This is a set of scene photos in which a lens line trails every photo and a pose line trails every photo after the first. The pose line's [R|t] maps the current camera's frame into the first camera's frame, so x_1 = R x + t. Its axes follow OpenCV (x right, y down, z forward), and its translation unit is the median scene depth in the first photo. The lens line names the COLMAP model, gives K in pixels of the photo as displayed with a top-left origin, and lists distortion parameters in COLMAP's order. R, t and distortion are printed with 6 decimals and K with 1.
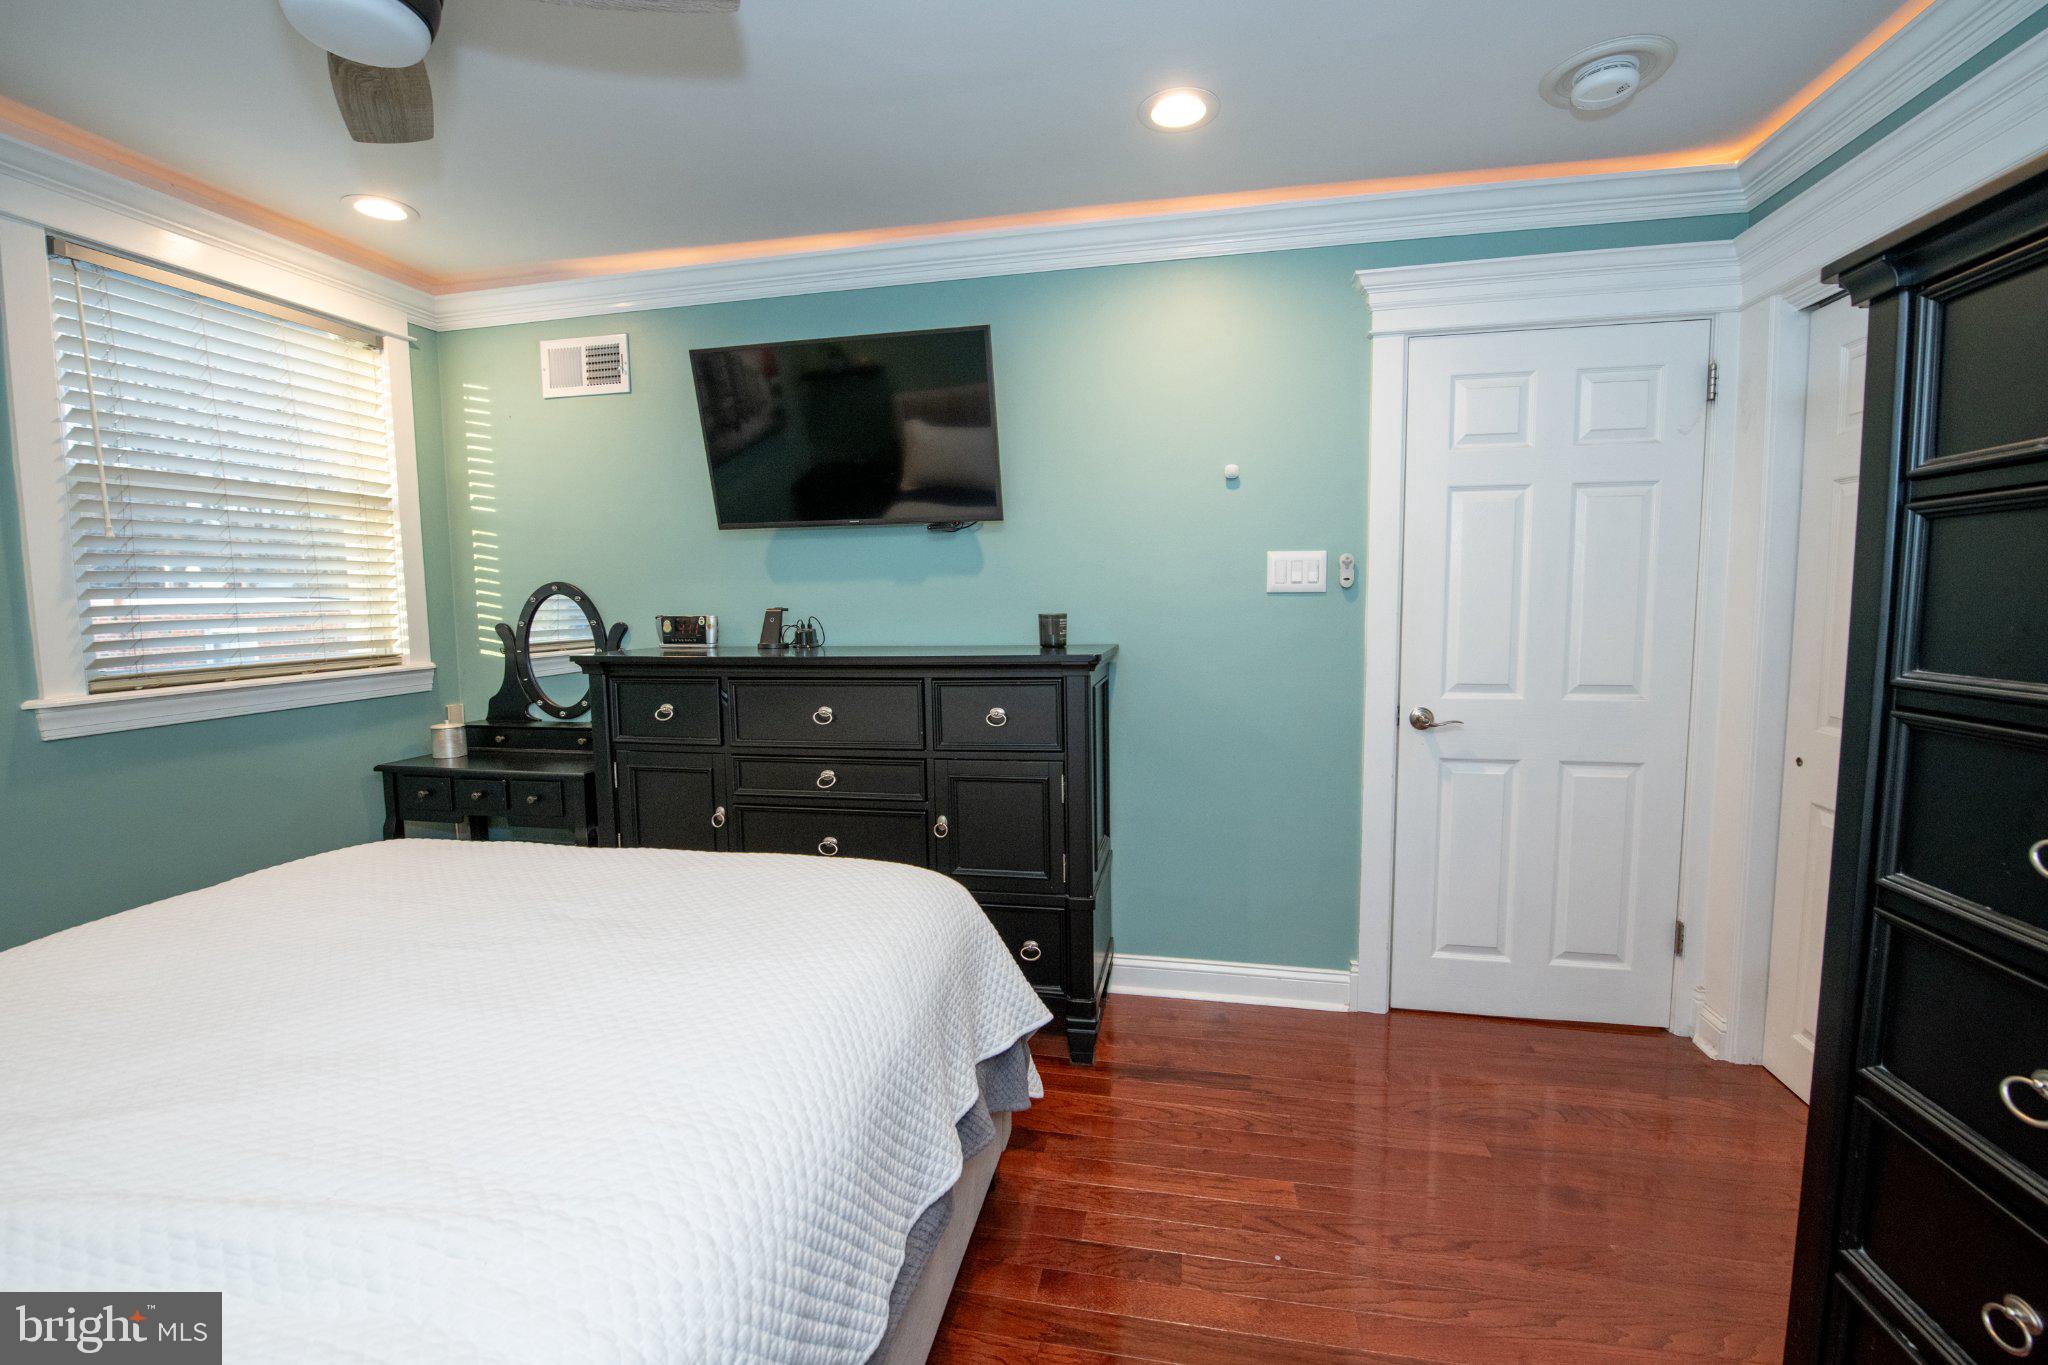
lens RADIAL K [[850.0, 0, 1007.9], [0, 850.0, 676.8], [0, 0, 1]] dist [-0.019916, -0.000460]
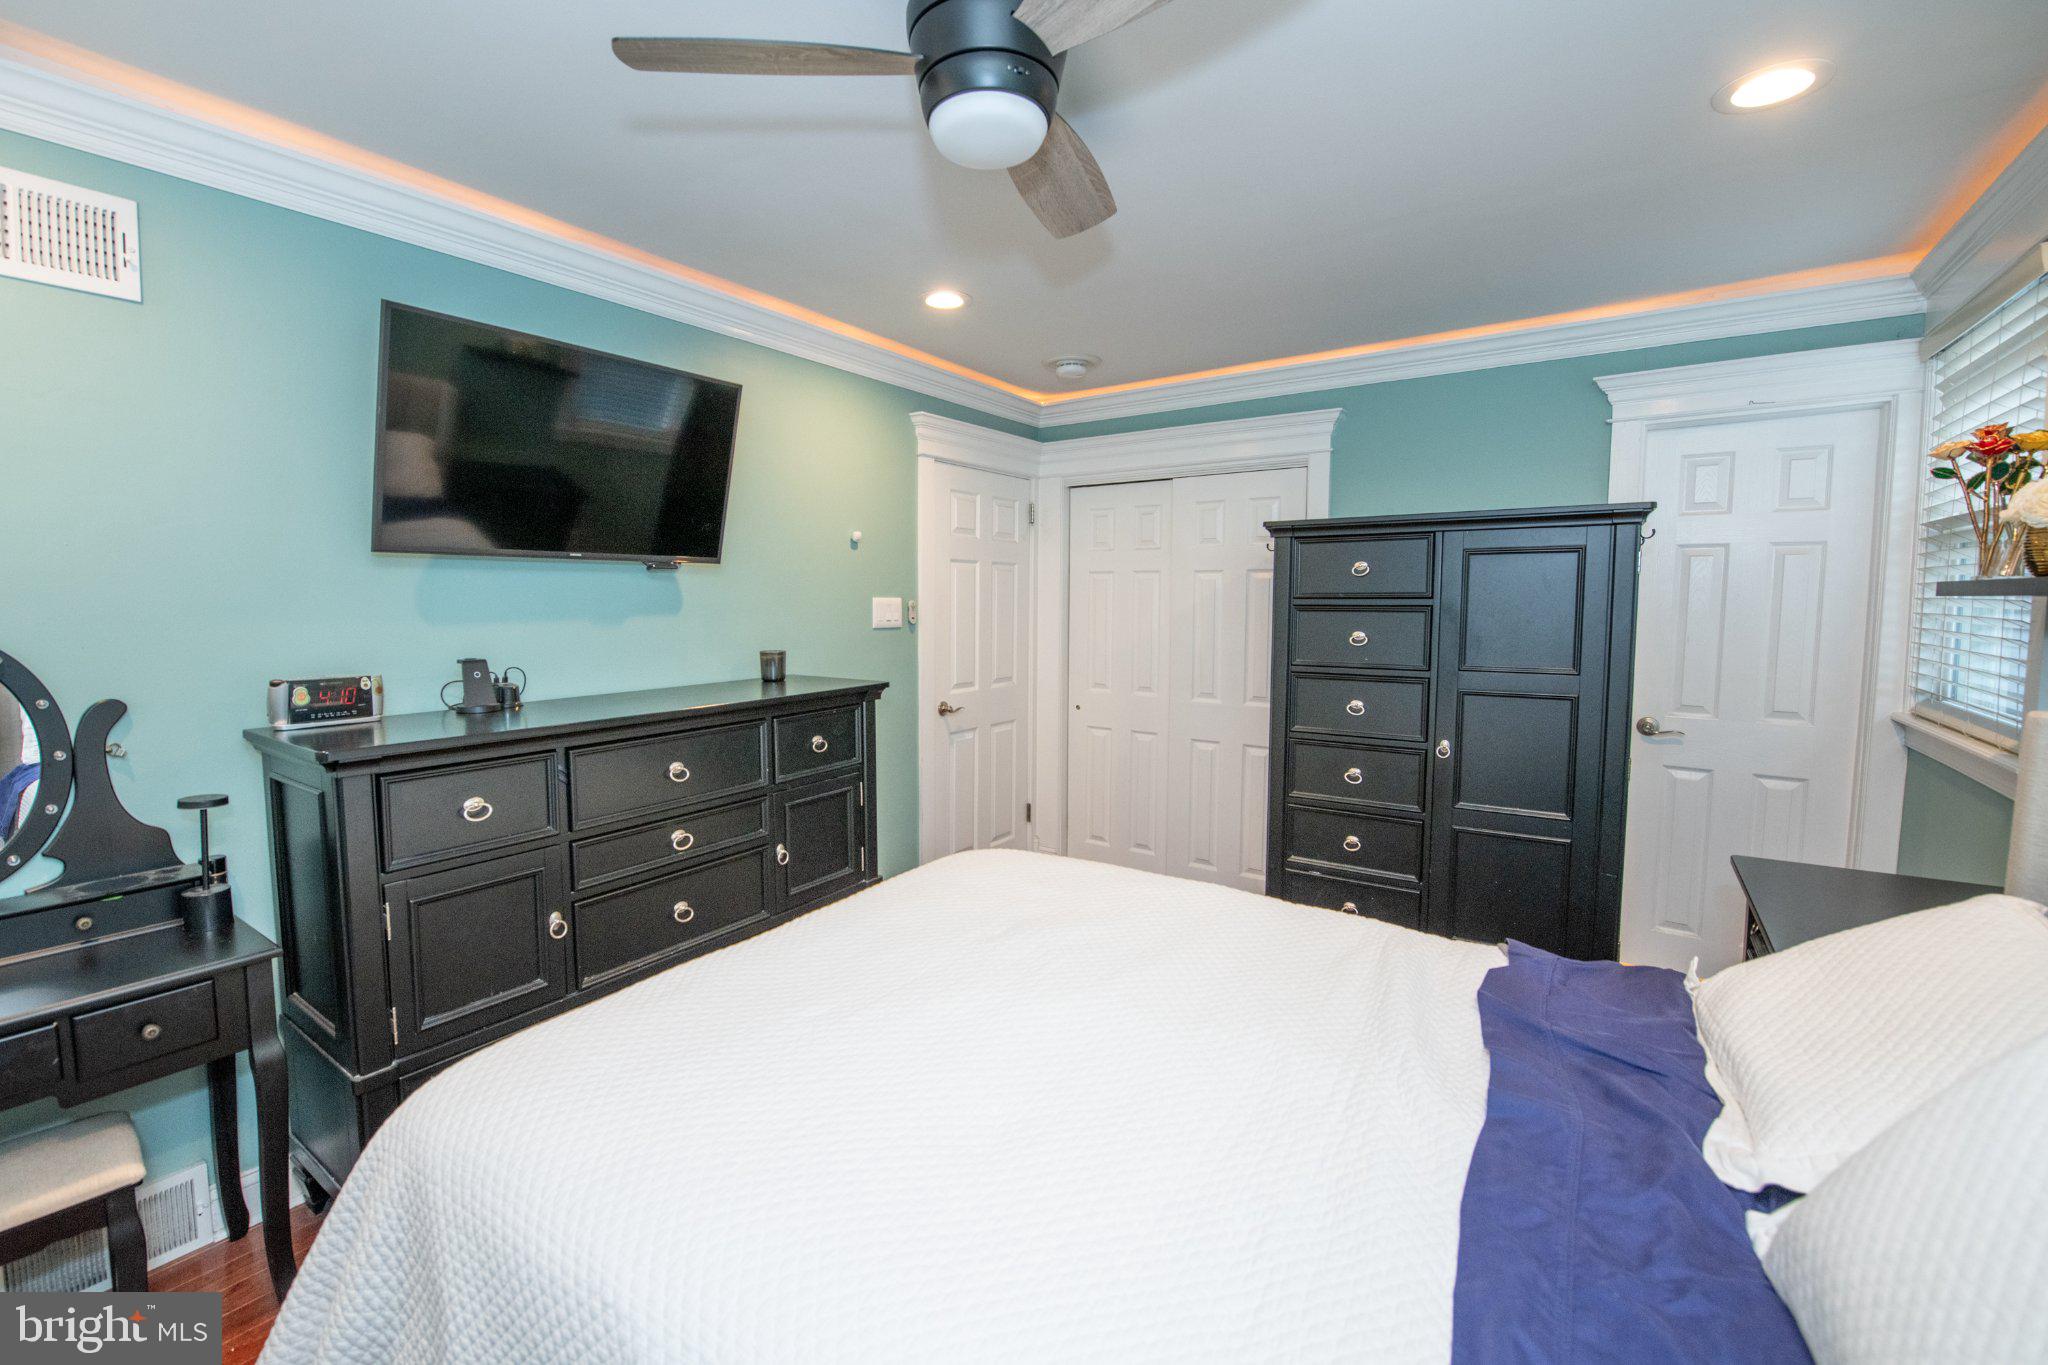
lens RADIAL K [[864.2, 0, 988.8], [0, 864.2, 665.2], [0, 0, 1]] dist [-0.020574, -0.000317]
pose [[0.388845, -0.059190, 0.919400, -0.909031], [0.084647, 0.996008, 0.028322, -0.065556], [-0.917407, 0.066812, 0.392303, 0.304398]]
